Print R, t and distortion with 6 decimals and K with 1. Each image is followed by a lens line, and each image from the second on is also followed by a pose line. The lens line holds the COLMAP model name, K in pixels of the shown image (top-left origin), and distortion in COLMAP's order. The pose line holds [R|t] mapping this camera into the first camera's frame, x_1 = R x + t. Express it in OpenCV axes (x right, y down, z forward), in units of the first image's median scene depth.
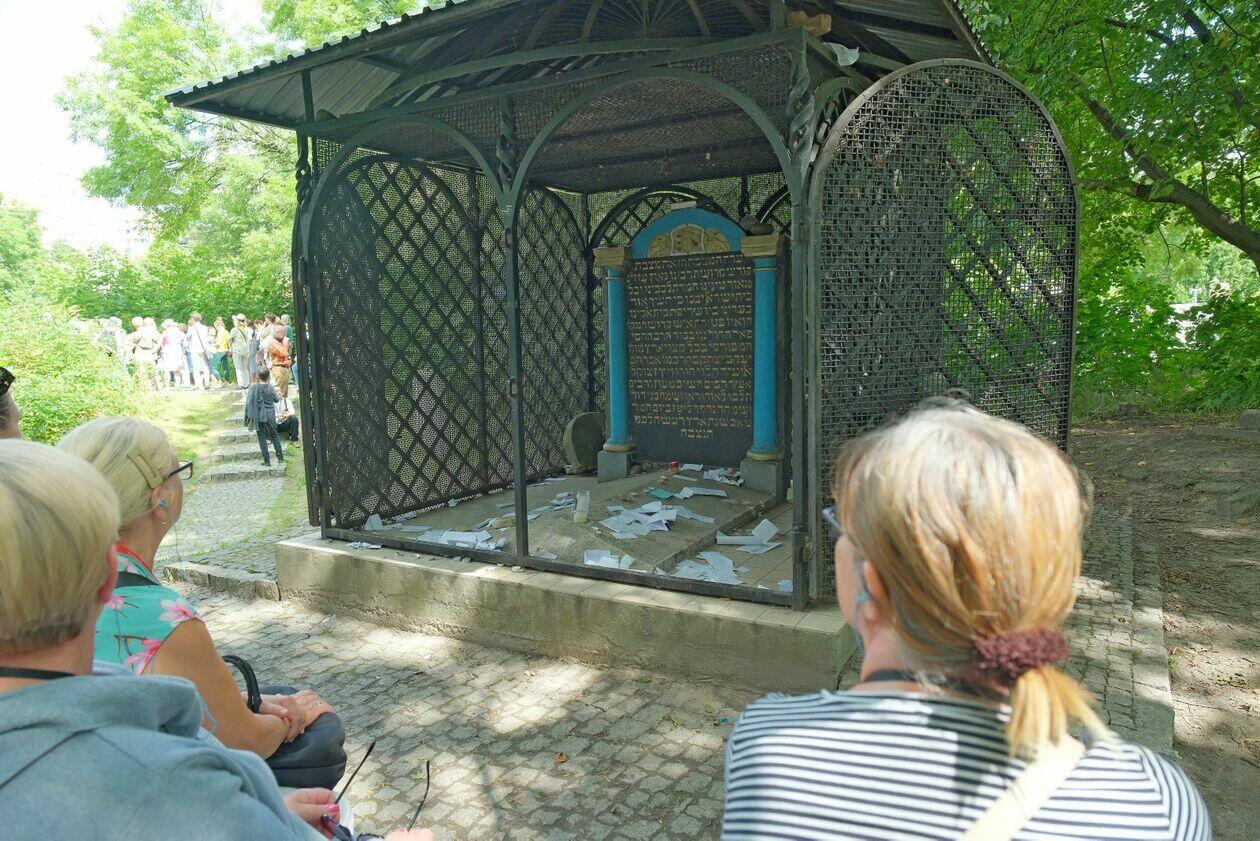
lens RADIAL K [[853.0, 0, 619.0], [0, 853.0, 407.9], [0, 0, 1]] dist [-0.021313, 0.004856]
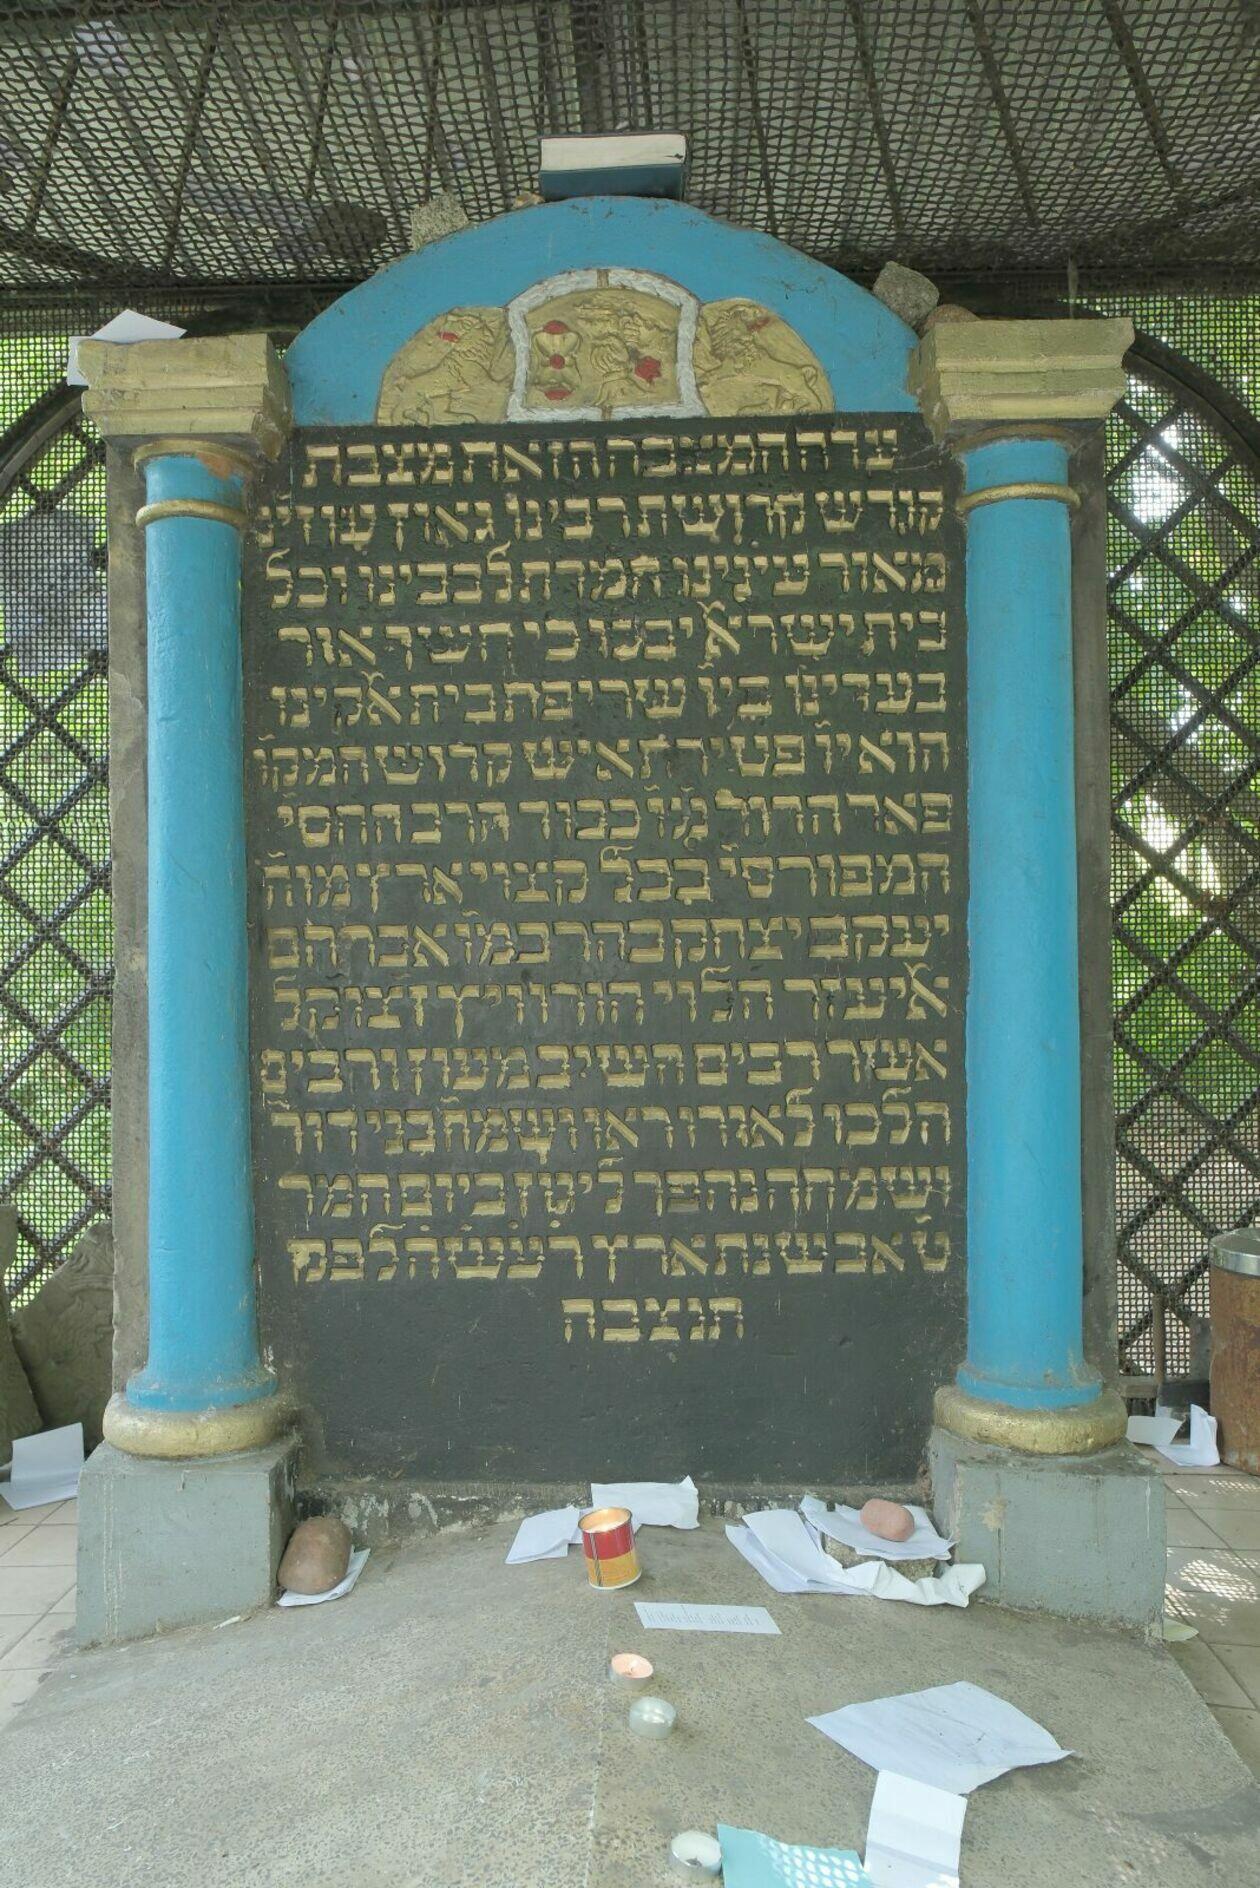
lens RADIAL K [[1380.4, 0, 614.2], [0, 1380.4, 946.6], [0, 0, 1]] dist [-0.034688, 0.005610]
pose [[0.873833, 0.022387, 0.485710, -0.071194], [0.037520, 0.992856, -0.113264, -0.019238], [-0.484775, 0.117198, 0.866751, 0.723238]]
